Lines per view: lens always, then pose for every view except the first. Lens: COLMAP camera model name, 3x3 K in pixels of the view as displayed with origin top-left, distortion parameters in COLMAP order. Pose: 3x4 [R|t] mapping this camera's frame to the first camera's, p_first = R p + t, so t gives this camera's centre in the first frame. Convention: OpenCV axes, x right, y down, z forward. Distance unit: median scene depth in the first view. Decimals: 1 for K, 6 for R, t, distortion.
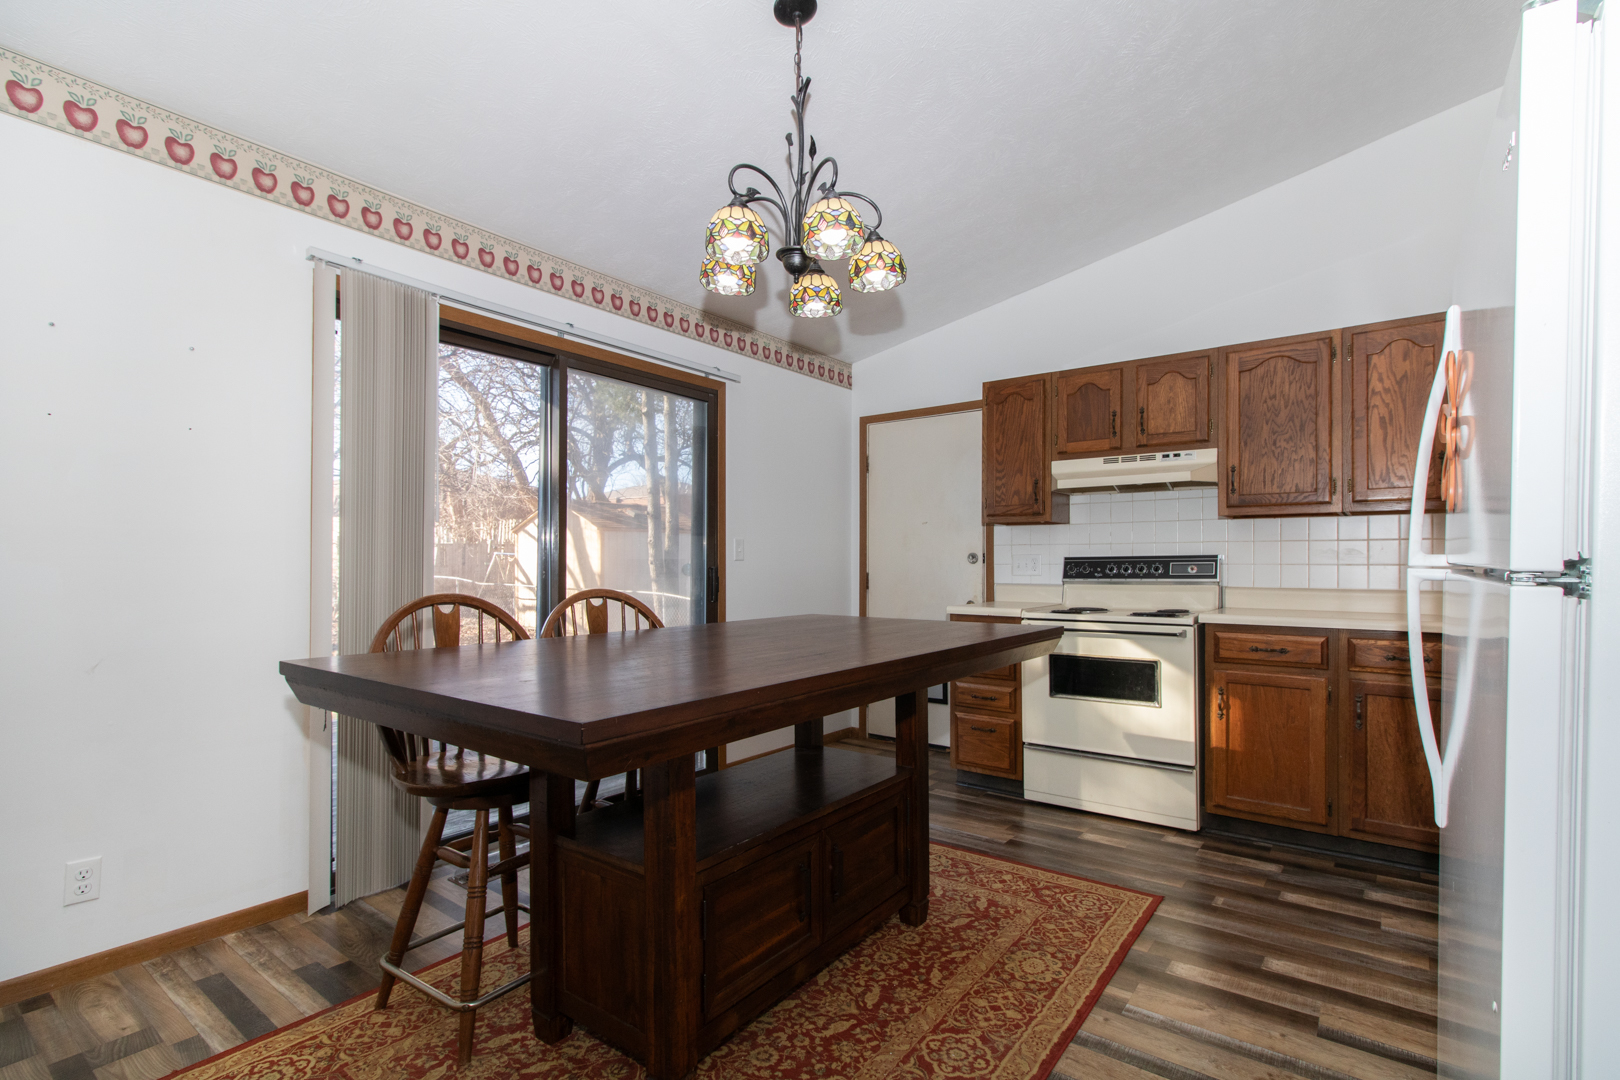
lens RADIAL K [[771.3, 0, 806.9], [0, 771.3, 555.9], [0, 0, 1]] dist [0.002227, -0.000047]
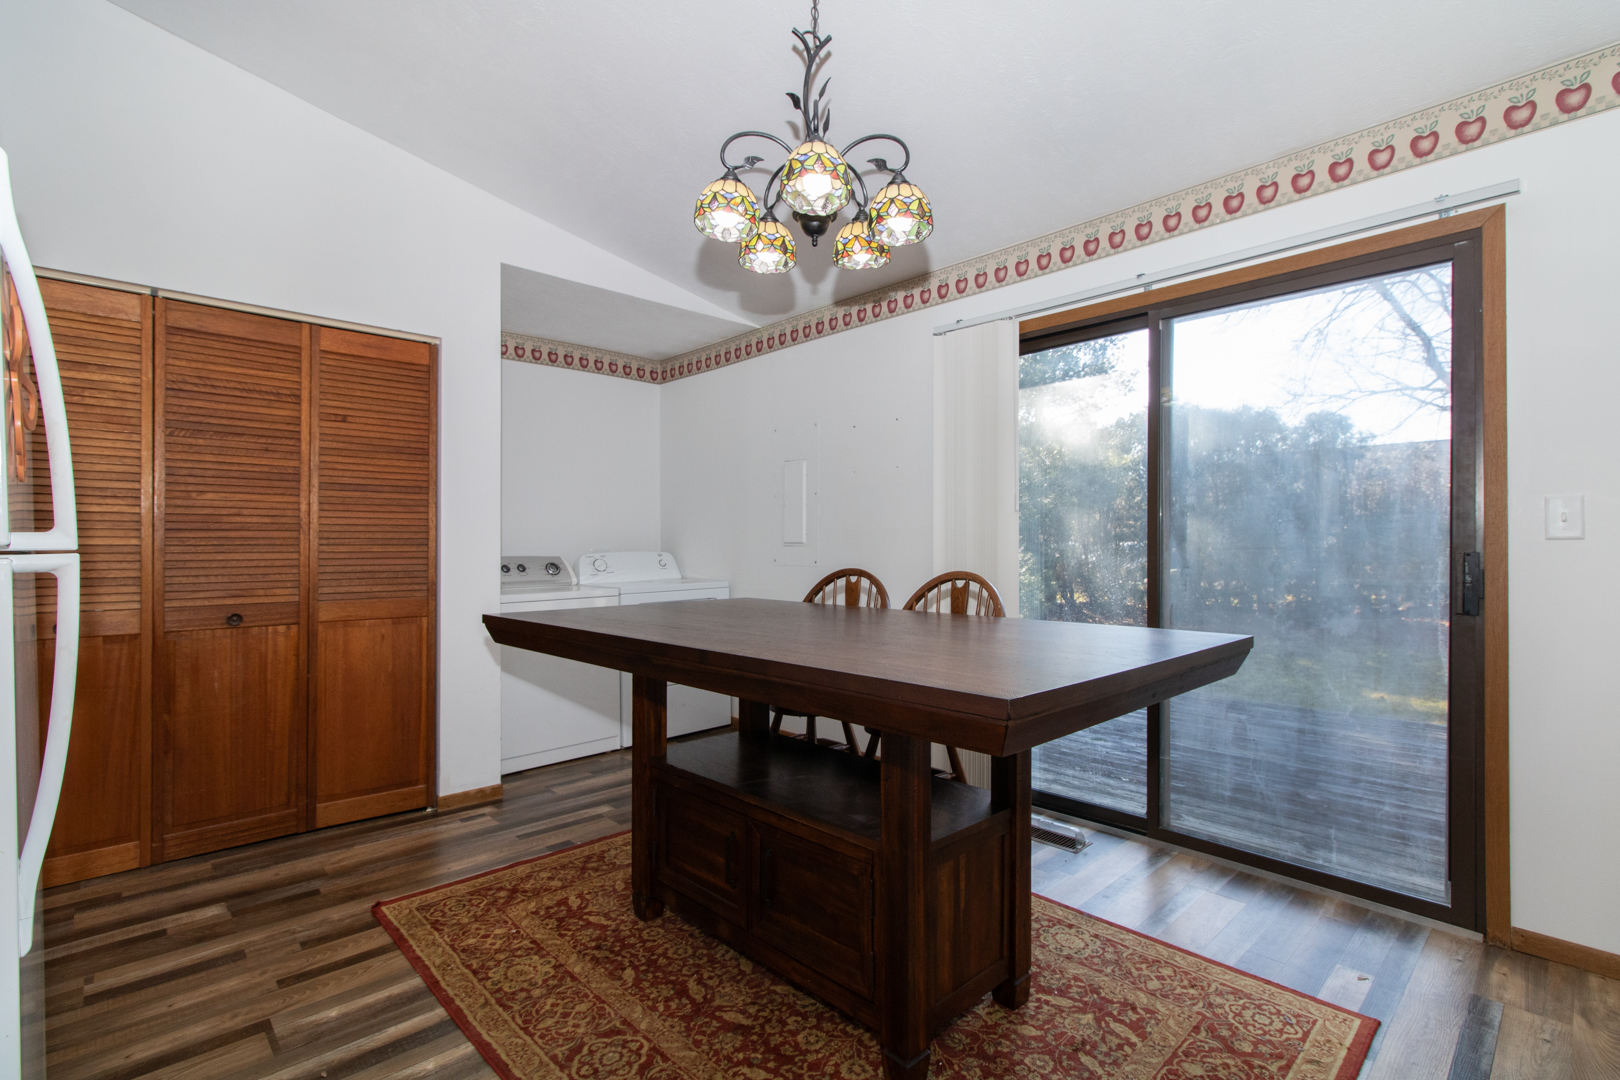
lens RADIAL K [[716.3, 0, 815.3], [0, 716.3, 547.6], [0, 0, 1]] dist [0.002874, 0.000199]
pose [[-0.116409, -0.004418, -0.993192, 0.807128], [0.016497, 0.999844, -0.006381, 0.017177], [0.993064, -0.017127, -0.116318, 1.052854]]
